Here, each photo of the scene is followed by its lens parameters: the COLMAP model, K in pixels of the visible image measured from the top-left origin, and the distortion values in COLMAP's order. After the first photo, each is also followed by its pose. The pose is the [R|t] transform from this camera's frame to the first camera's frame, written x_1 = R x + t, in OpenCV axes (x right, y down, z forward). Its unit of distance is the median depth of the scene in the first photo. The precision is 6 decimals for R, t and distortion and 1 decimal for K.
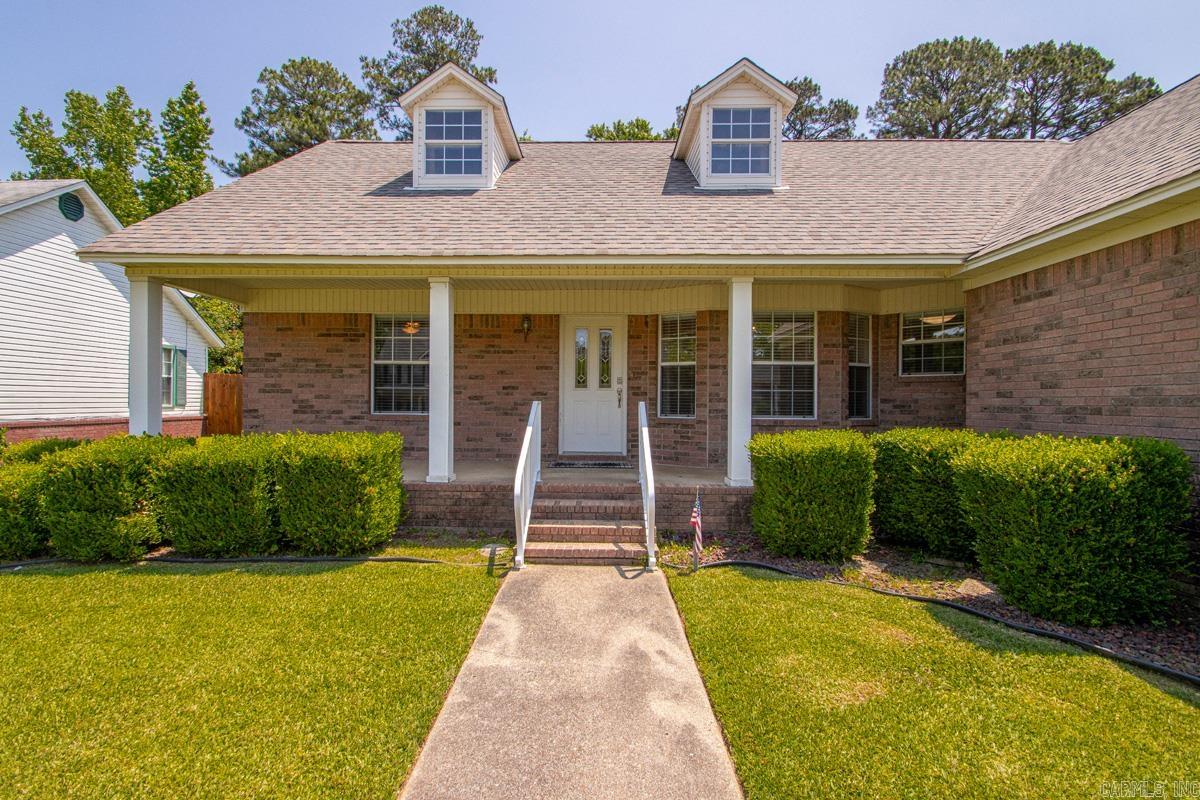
lens RADIAL K [[559.1, 0, 586.6], [0, 559.1, 400.2], [0, 0, 1]] dist [0.008782, -0.013624]
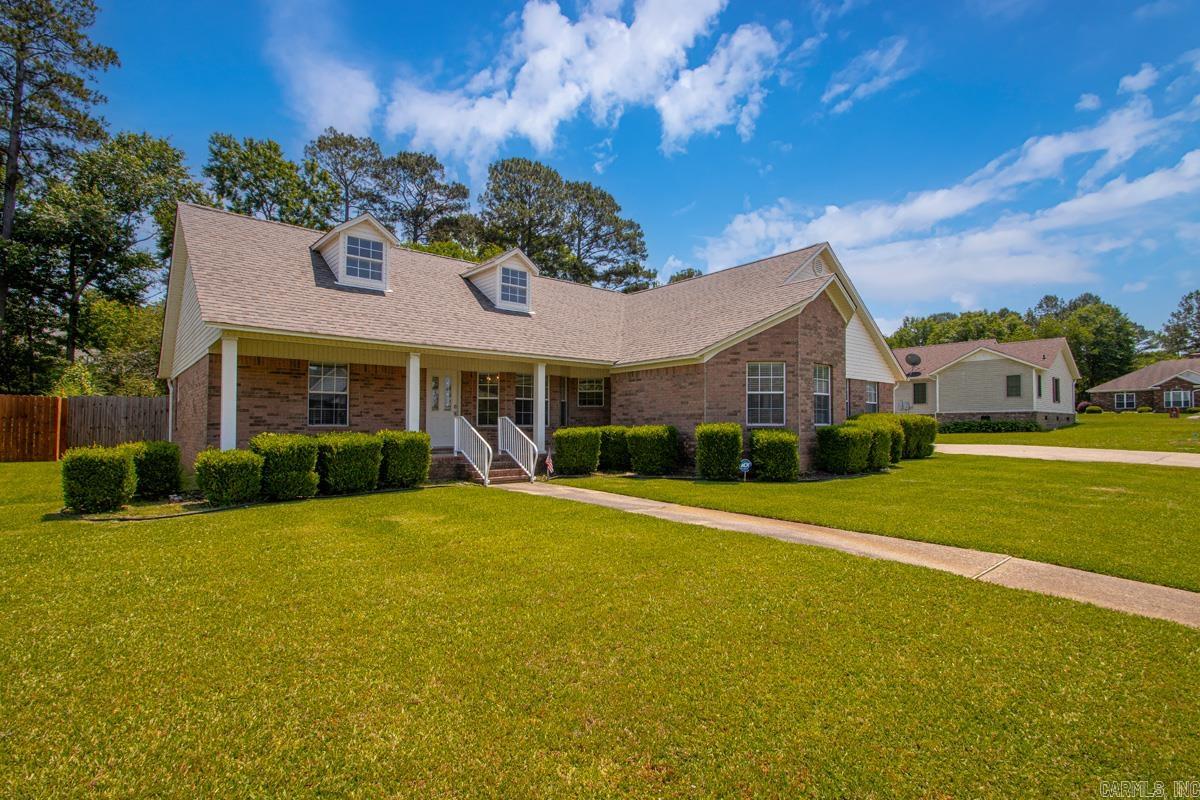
lens RADIAL K [[559.1, 0, 586.6], [0, 559.1, 400.2], [0, 0, 1]] dist [0.008782, -0.013624]
pose [[0.756683, 0.022516, 0.653395, -0.808616], [0.007631, 0.999035, -0.043264, 0.026028], [-0.653738, 0.037723, 0.755780, -0.640661]]
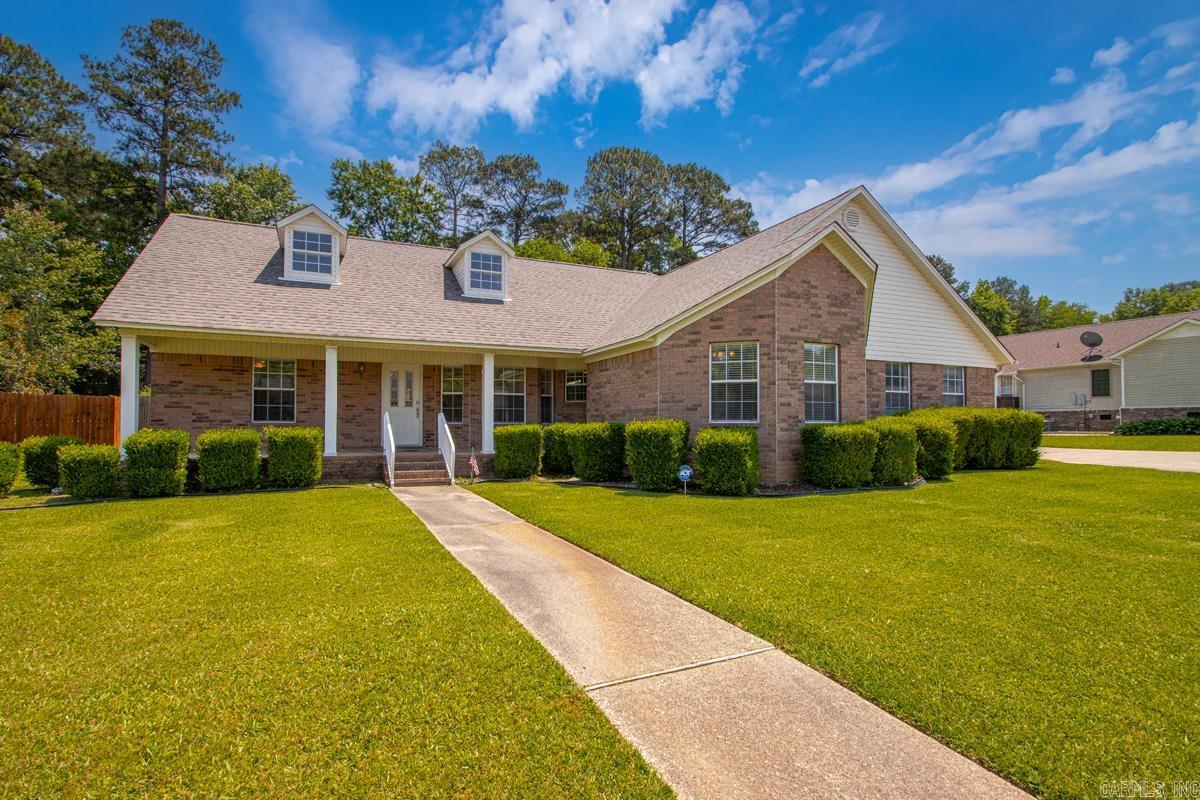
lens RADIAL K [[560.2, 0, 567.9], [0, 560.2, 415.9], [0, 0, 1]] dist [0.001557, -0.000258]
pose [[0.906889, 0.001471, 0.421368, -0.249662], [0.005095, 0.999883, -0.014458, 0.033493], [-0.421339, 0.015258, 0.906775, -0.753718]]
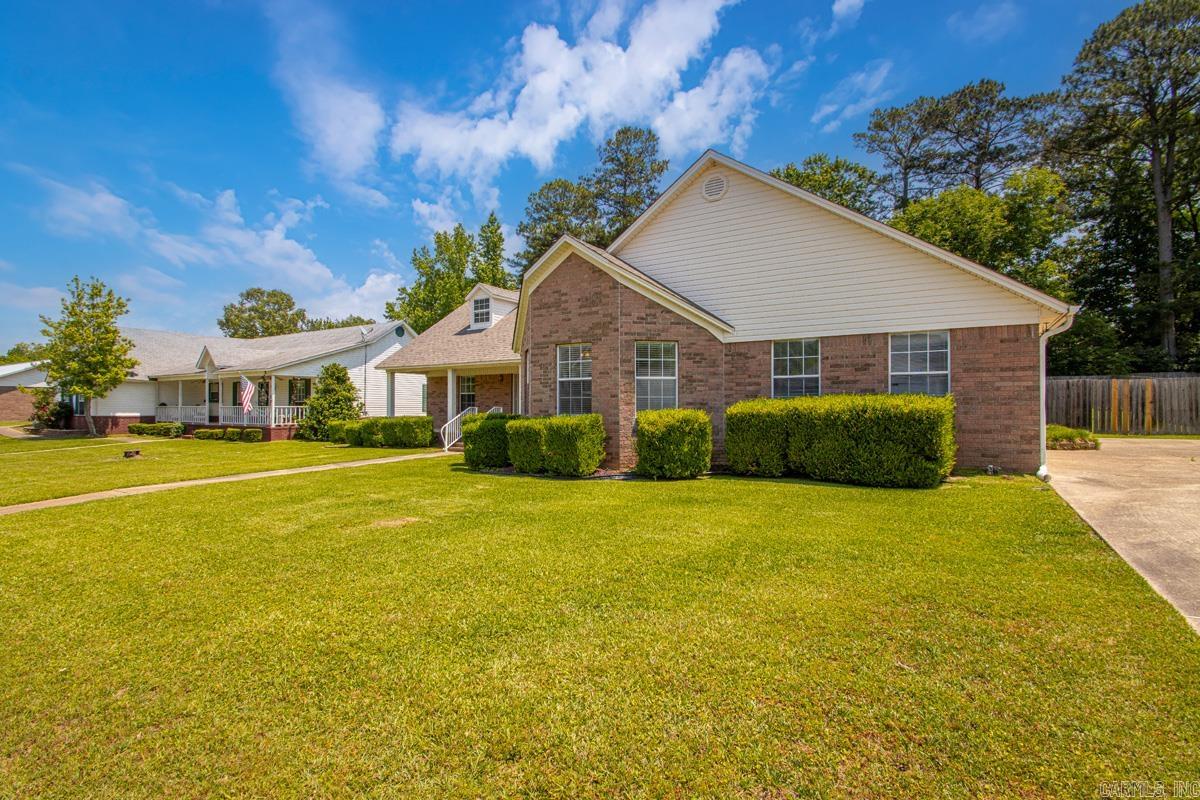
lens RADIAL K [[559.1, 0, 586.6], [0, 559.1, 400.2], [0, 0, 1]] dist [0.008782, -0.013624]
pose [[0.853023, -0.015071, -0.521656, 1.584370], [0.006214, 0.999805, -0.018724, 0.020112], [0.521836, 0.012731, 0.852951, -1.017458]]
